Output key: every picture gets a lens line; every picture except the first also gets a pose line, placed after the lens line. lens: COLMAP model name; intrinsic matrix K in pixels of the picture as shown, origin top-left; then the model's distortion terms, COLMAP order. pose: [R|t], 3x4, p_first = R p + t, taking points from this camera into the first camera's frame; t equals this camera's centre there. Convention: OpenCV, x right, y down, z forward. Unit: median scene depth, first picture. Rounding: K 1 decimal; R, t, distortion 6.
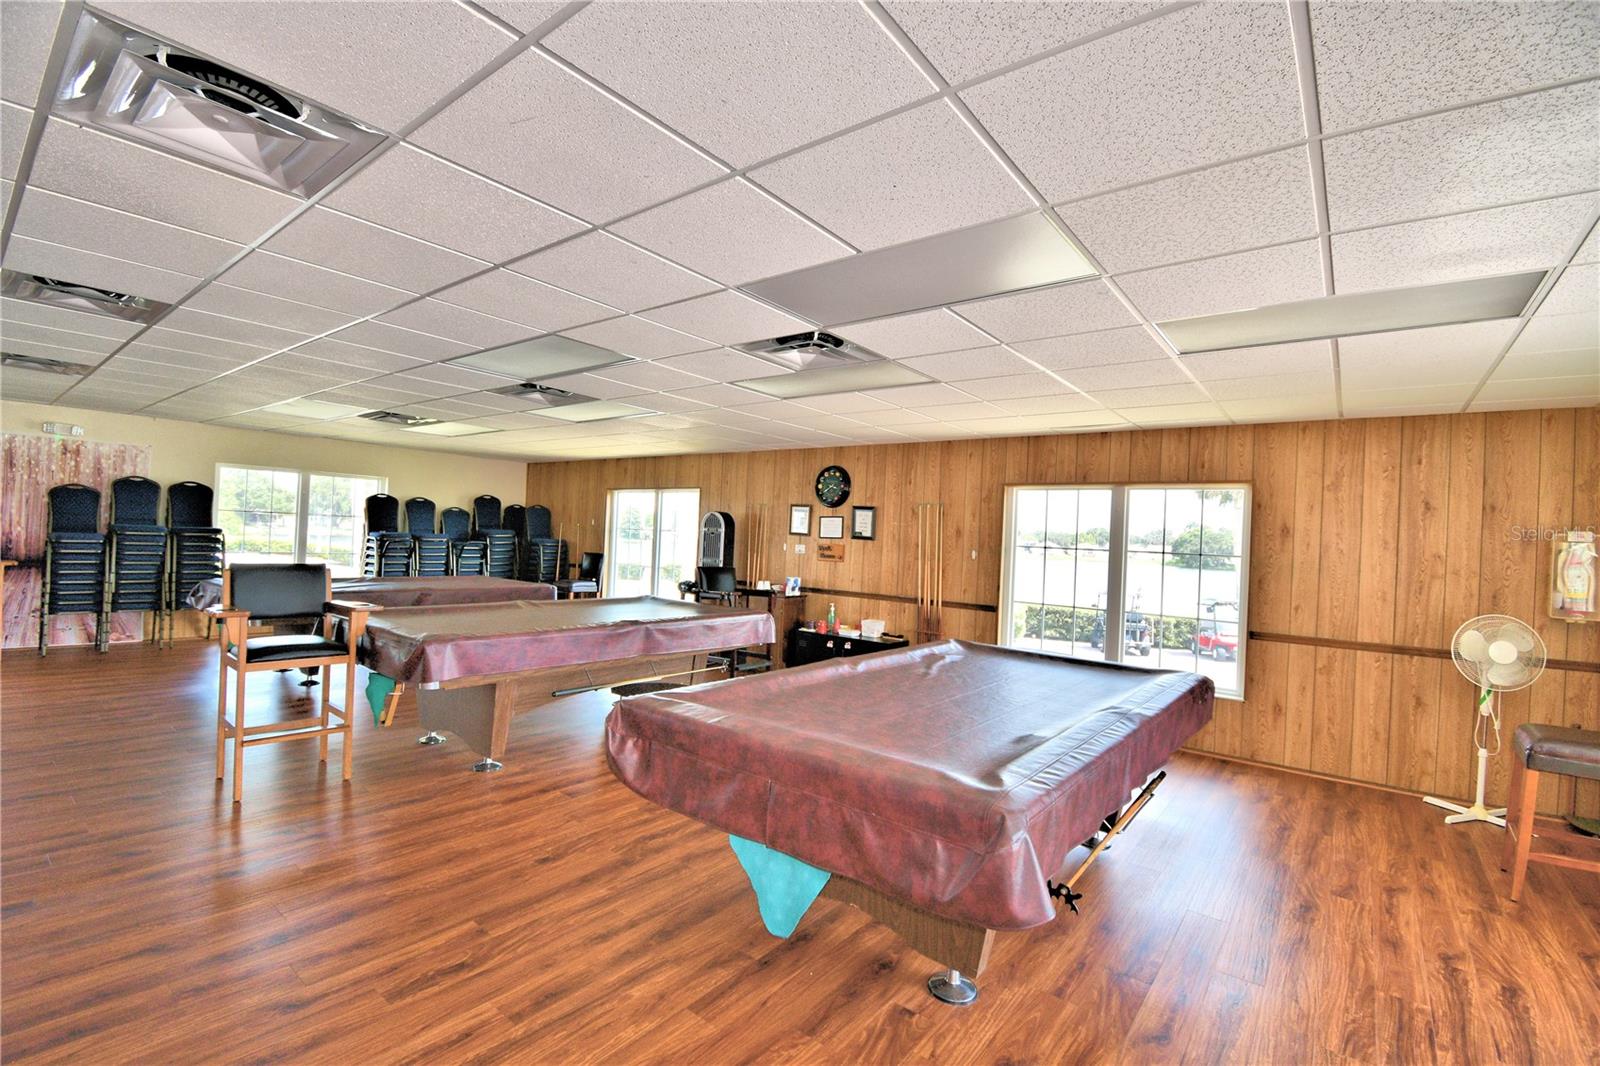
lens RADIAL K [[706.8, 0, 791.9], [0, 706.8, 529.4], [0, 0, 1]] dist [0.003915, -0.000754]
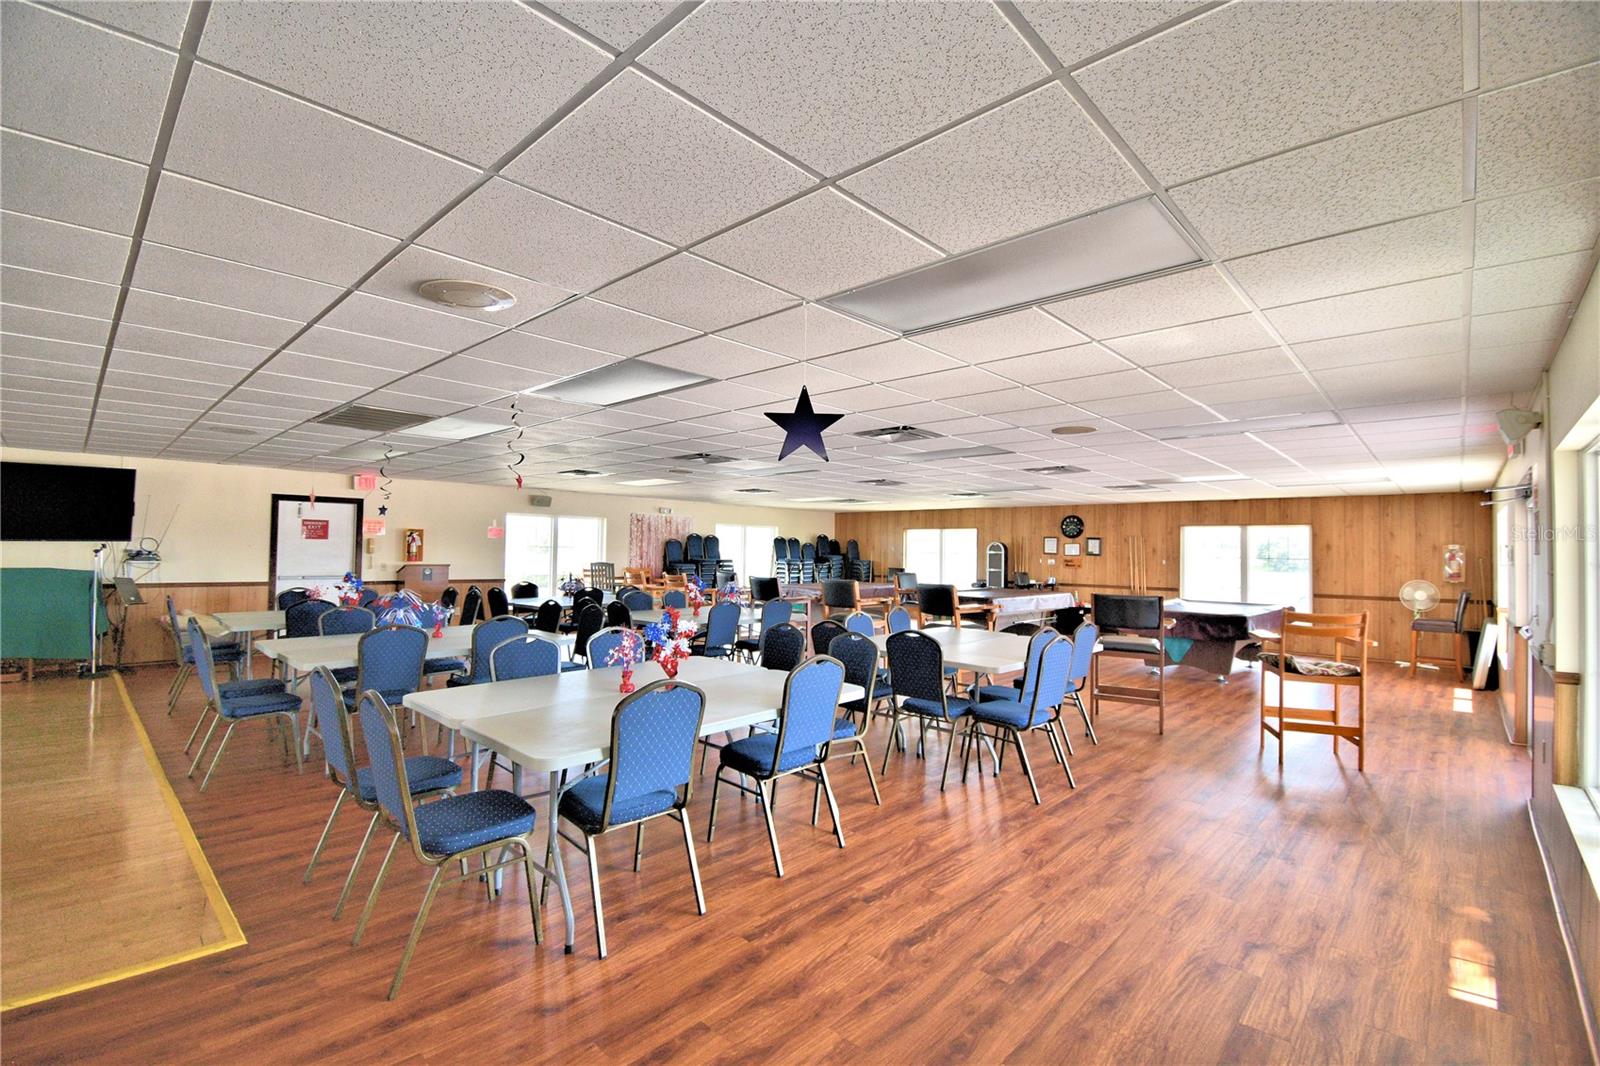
lens RADIAL K [[706.8, 0, 794.2], [0, 706.8, 538.3], [0, 0, 1]] dist [0.003915, -0.000754]
pose [[0.996130, -0.031182, -0.082175, -0.581518], [0.030355, 0.999475, -0.011292, -0.037640], [0.082484, 0.008754, 0.996554, -1.000234]]
